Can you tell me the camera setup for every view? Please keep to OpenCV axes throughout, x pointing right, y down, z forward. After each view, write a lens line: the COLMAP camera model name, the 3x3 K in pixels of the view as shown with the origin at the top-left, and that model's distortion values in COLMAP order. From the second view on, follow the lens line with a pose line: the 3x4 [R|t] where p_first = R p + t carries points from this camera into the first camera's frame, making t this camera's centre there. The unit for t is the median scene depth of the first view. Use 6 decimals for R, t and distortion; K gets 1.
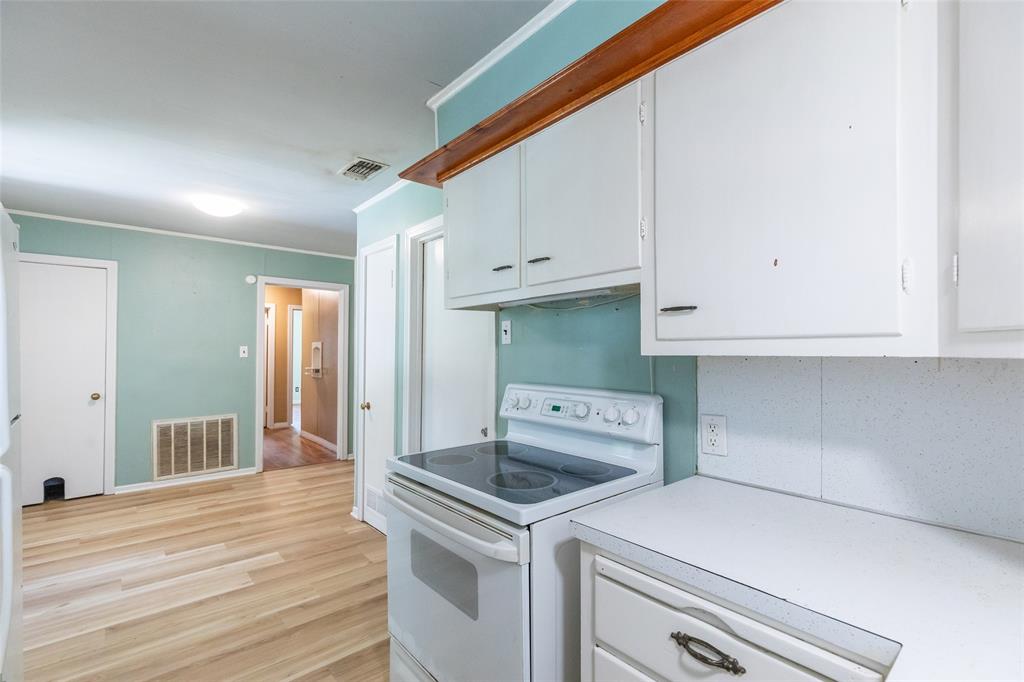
lens RADIAL K [[464.0, 0, 515.7], [0, 464.0, 347.7], [0, 0, 1]] dist [0.004341, 0.000323]
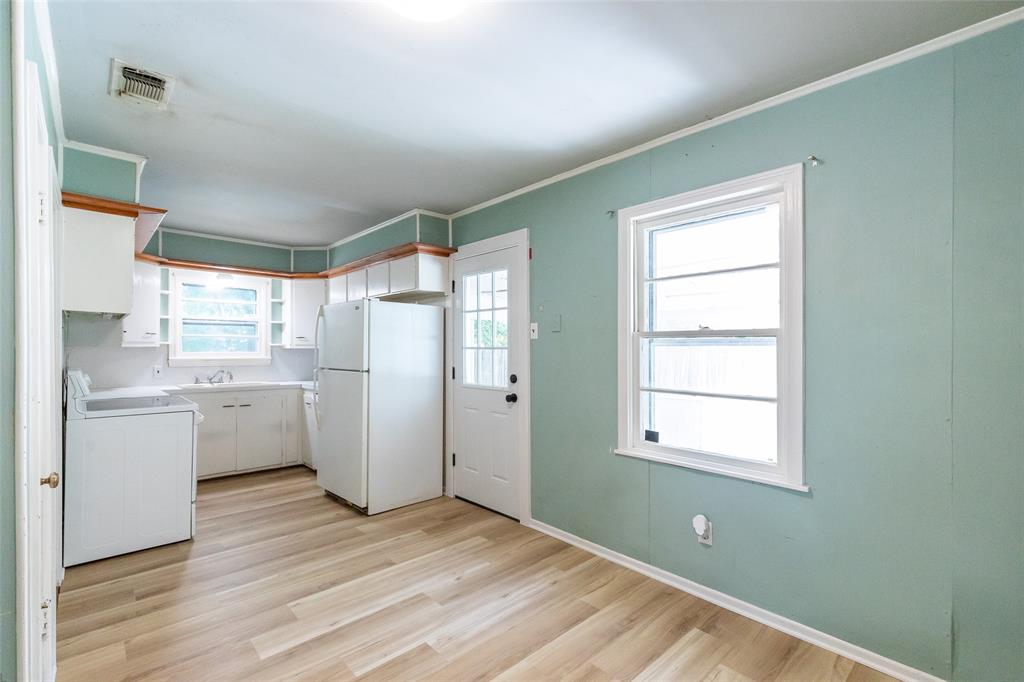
lens RADIAL K [[464.0, 0, 515.7], [0, 464.0, 347.7], [0, 0, 1]] dist [0.004341, 0.000323]
pose [[-0.999296, -0.003705, -0.037340, -0.578948], [-0.003434, 0.999967, -0.007308, 0.009591], [0.037366, -0.007174, -0.999276, 1.146391]]
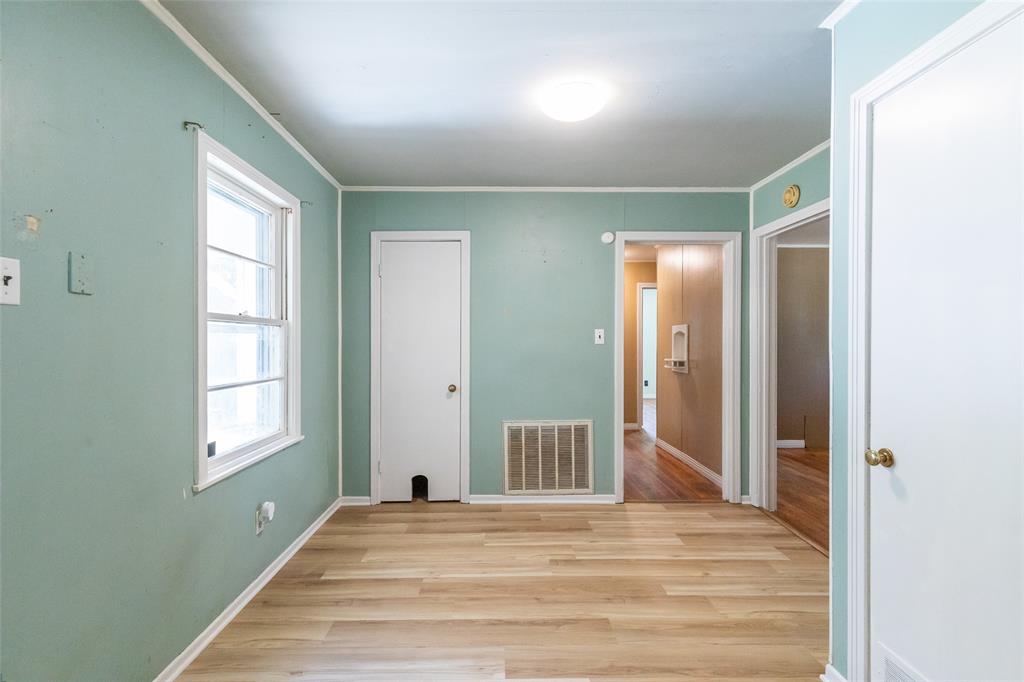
lens RADIAL K [[465.2, 0, 512.0], [0, 465.2, 341.0], [0, 0, 1]] dist [-0.000556, -0.000100]
pose [[0.779227, -0.002832, -0.626736, -0.253460], [0.007115, 0.999965, 0.004328, 0.012573], [0.626702, -0.007831, 0.779220, 0.370263]]
